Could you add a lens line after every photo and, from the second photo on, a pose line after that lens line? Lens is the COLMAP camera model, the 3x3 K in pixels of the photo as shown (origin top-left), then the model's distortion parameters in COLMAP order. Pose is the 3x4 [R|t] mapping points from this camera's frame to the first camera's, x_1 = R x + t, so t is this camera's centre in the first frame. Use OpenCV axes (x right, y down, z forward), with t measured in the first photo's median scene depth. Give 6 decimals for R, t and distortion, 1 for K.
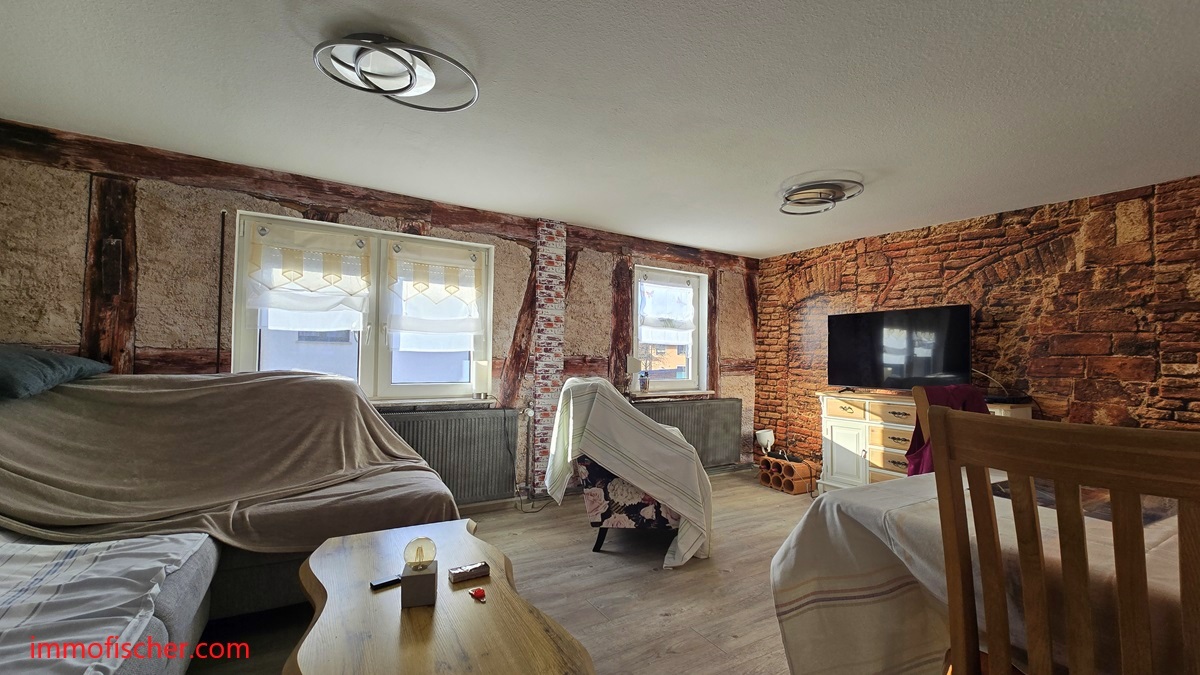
lens RADIAL K [[484.5, 0, 606.2], [0, 484.5, 346.6], [0, 0, 1]] dist [-0.000659, -0.000328]
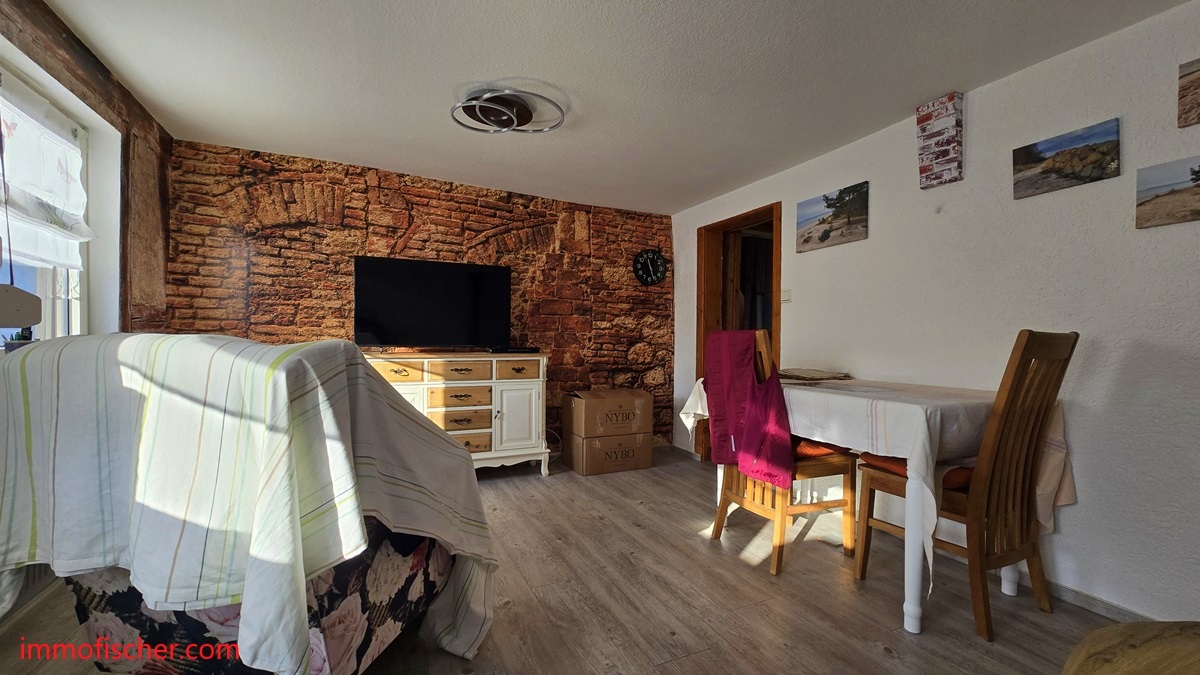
lens RADIAL K [[484.5, 0, 606.2], [0, 484.5, 346.6], [0, 0, 1]] dist [-0.000659, -0.000328]
pose [[0.102506, -0.031190, 0.994243, -0.310196], [-0.037139, 0.998691, 0.035159, 0.044110], [-0.994039, -0.040530, 0.101214, 0.581700]]
